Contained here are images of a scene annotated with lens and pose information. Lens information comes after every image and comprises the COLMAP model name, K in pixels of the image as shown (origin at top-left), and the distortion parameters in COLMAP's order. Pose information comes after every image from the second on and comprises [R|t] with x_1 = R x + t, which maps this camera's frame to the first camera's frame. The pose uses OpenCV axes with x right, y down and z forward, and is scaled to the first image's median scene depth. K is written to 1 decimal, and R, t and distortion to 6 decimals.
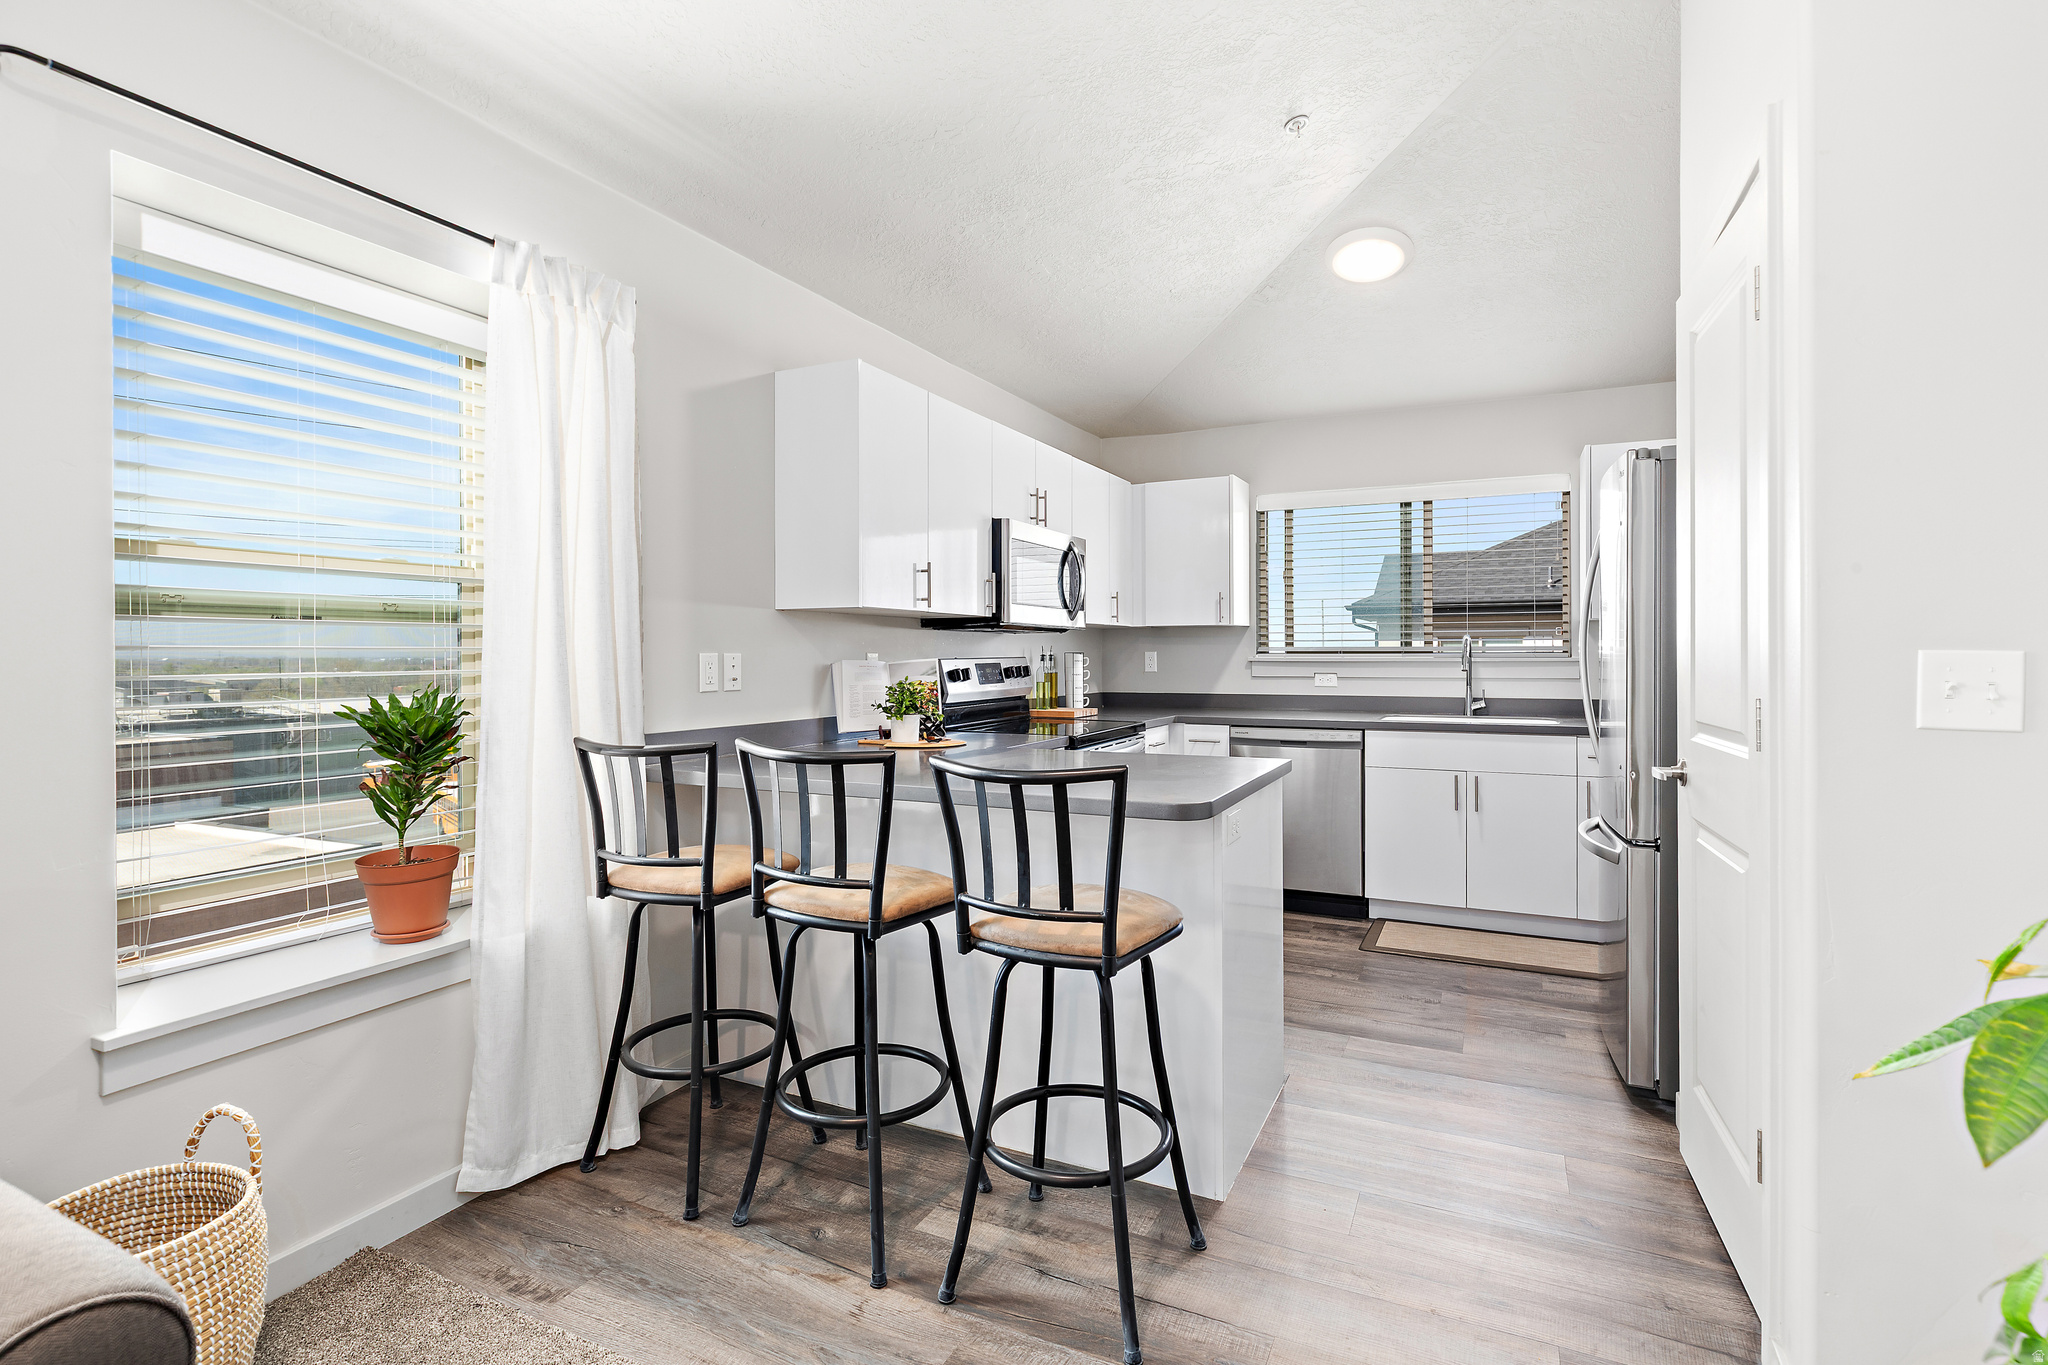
lens RADIAL K [[939.2, 0, 1020.0], [0, 939.2, 657.4], [0, 0, 1]] dist [-0.049767, -0.000034]
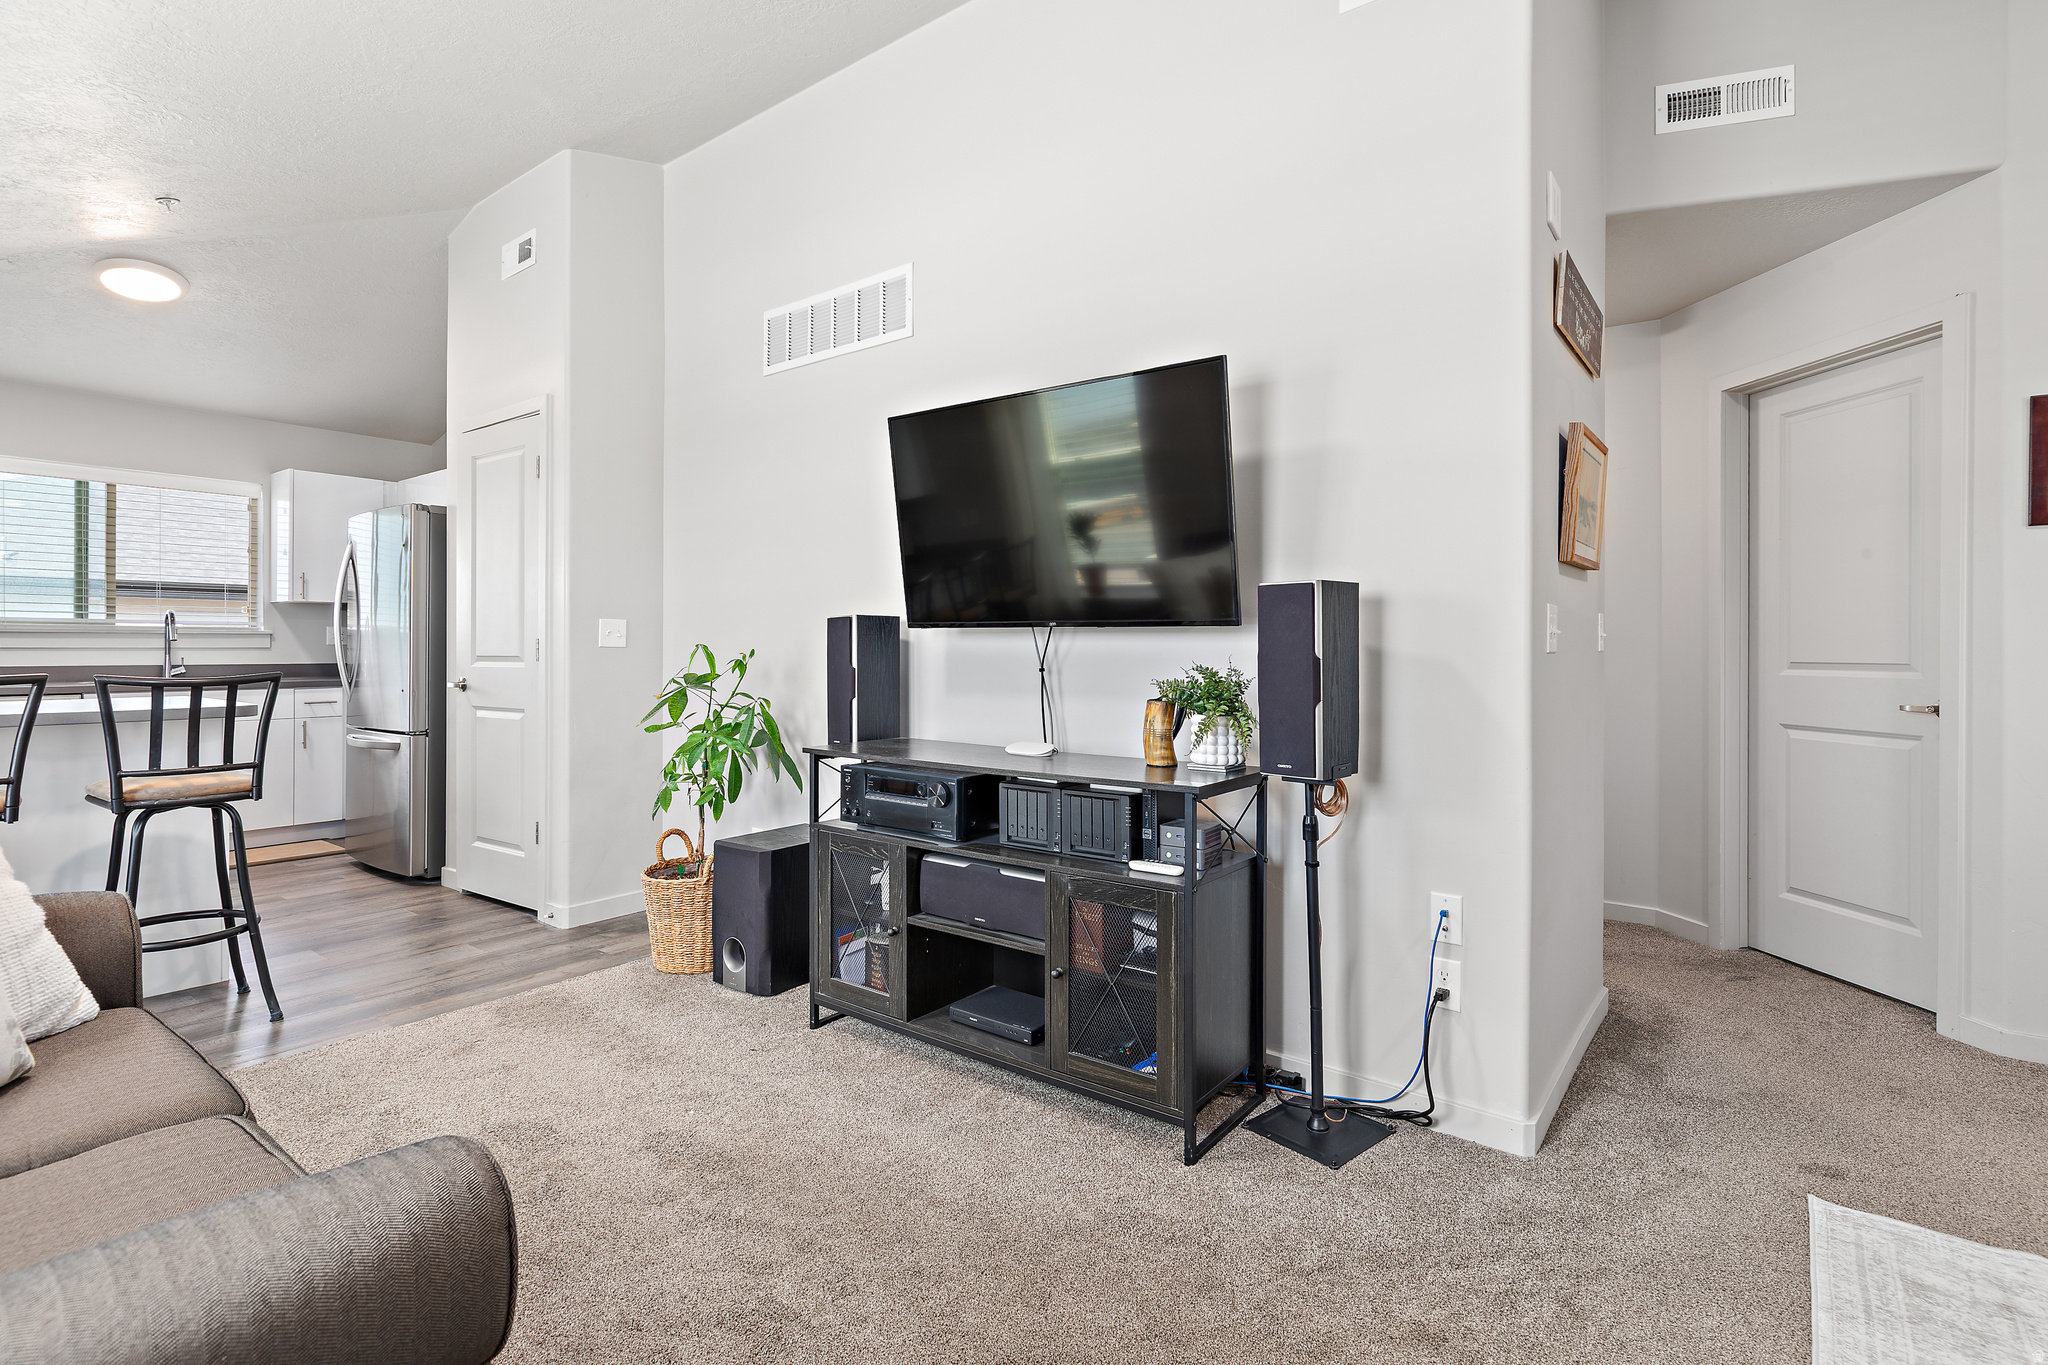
lens RADIAL K [[979.4, 0, 1043.8], [0, 979.4, 643.9], [0, 0, 1]] dist [-0.000405, 0.000015]
pose [[0.167872, 0.006435, 0.985788, -0.574692], [0.001495, 0.999976, -0.006782, 0.030750], [-0.985808, 0.002612, 0.167859, -0.284153]]
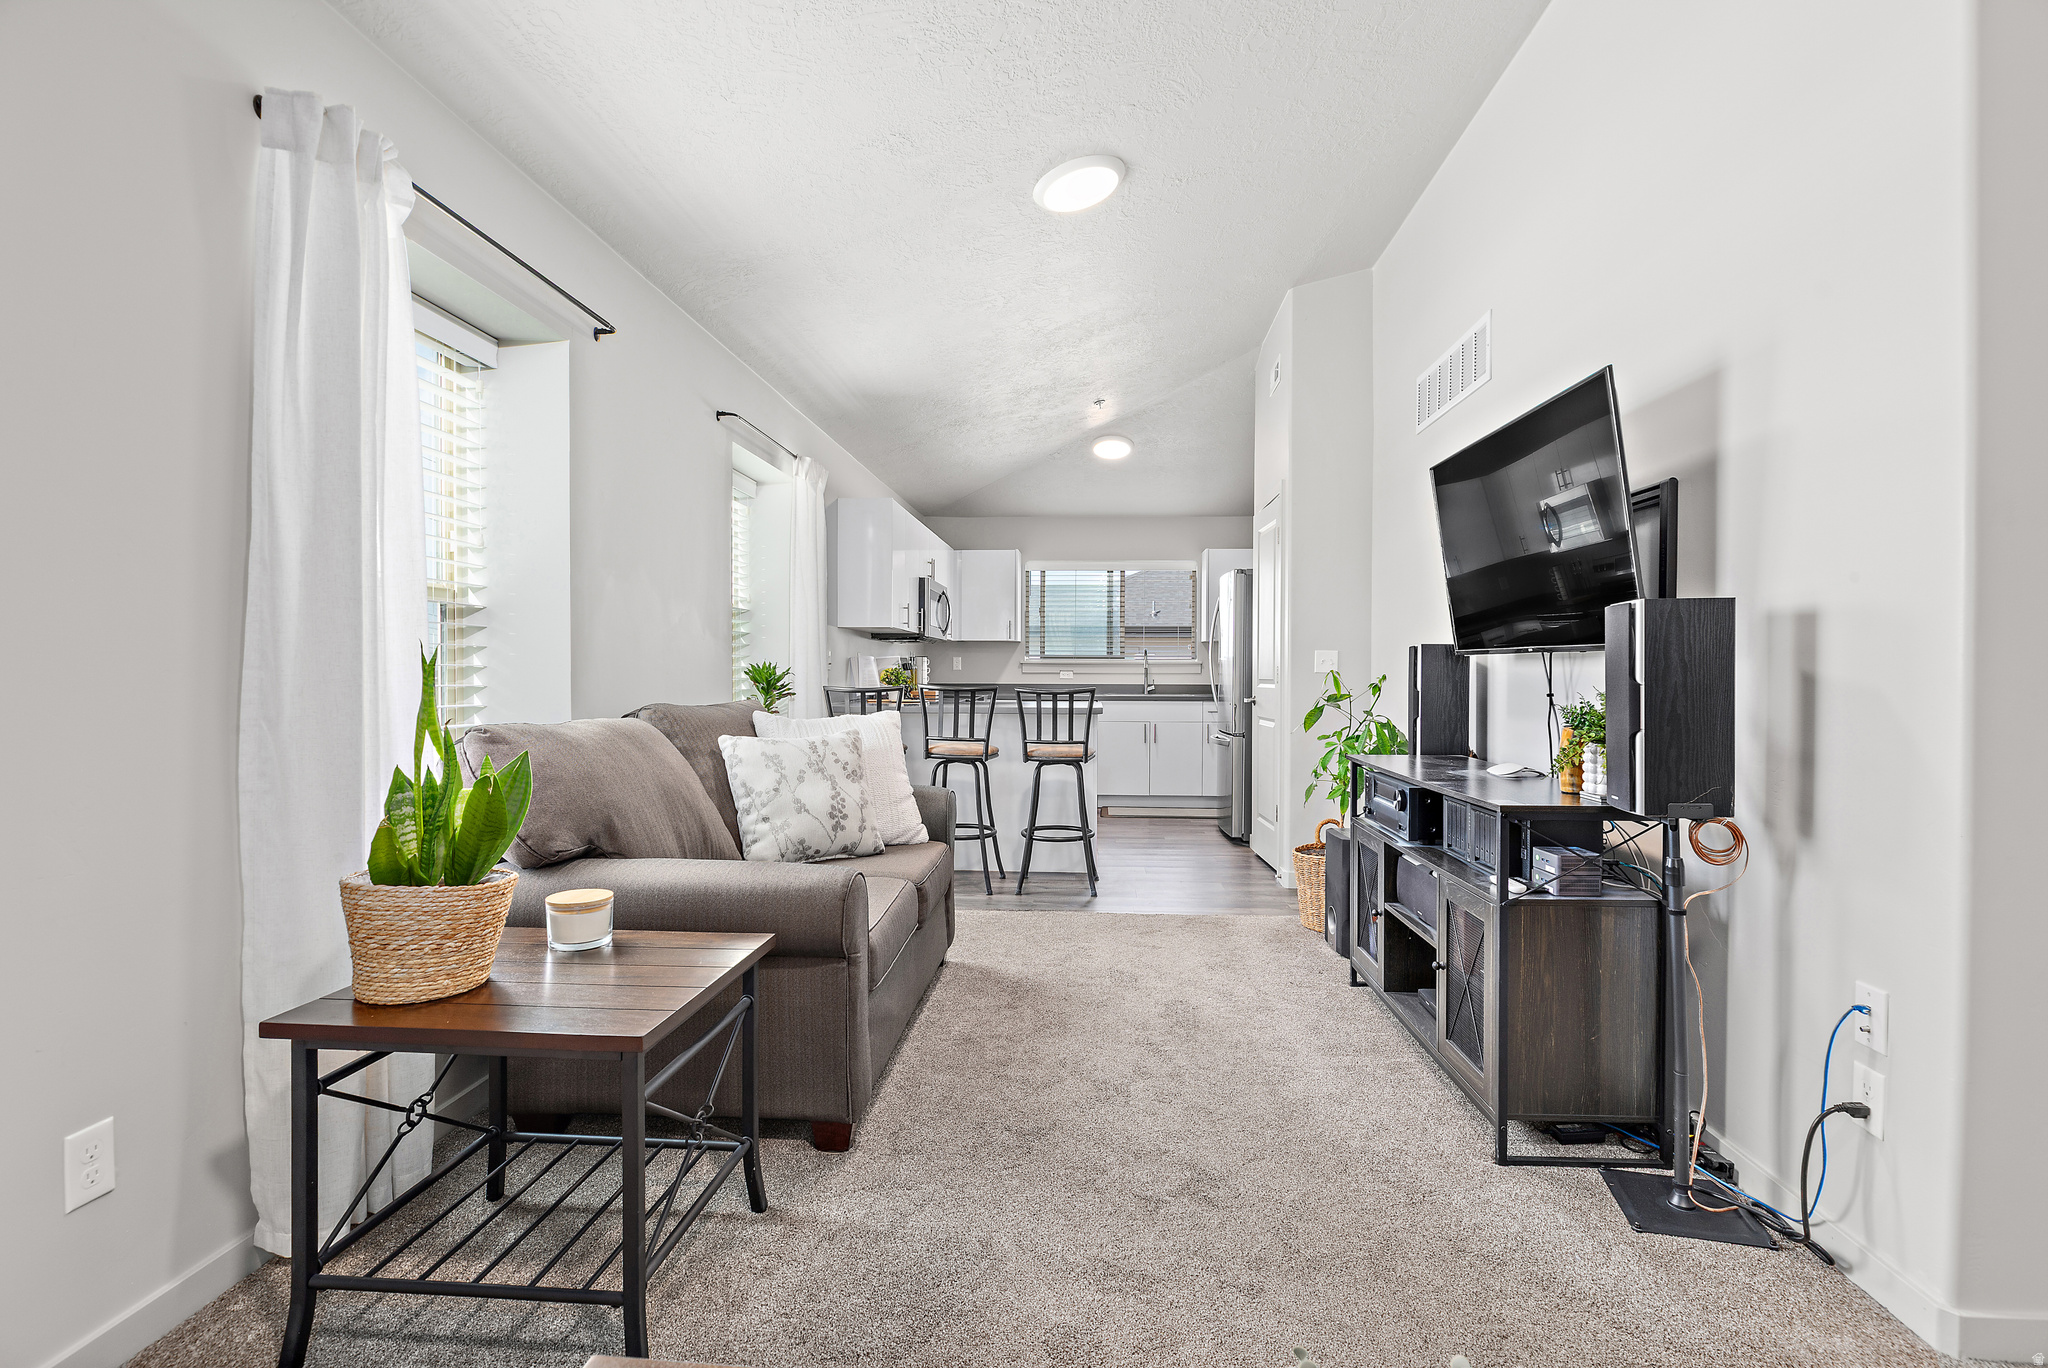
lens RADIAL K [[973.2, 0, 1031.0], [0, 973.2, 678.7], [0, 0, 1]] dist [0.000858, -0.000040]
pose [[0.917784, 0.001984, 0.397076, -0.501220], [-0.003157, 0.999992, 0.002300, 0.032329], [-0.397068, -0.003365, 0.917783, -0.675278]]
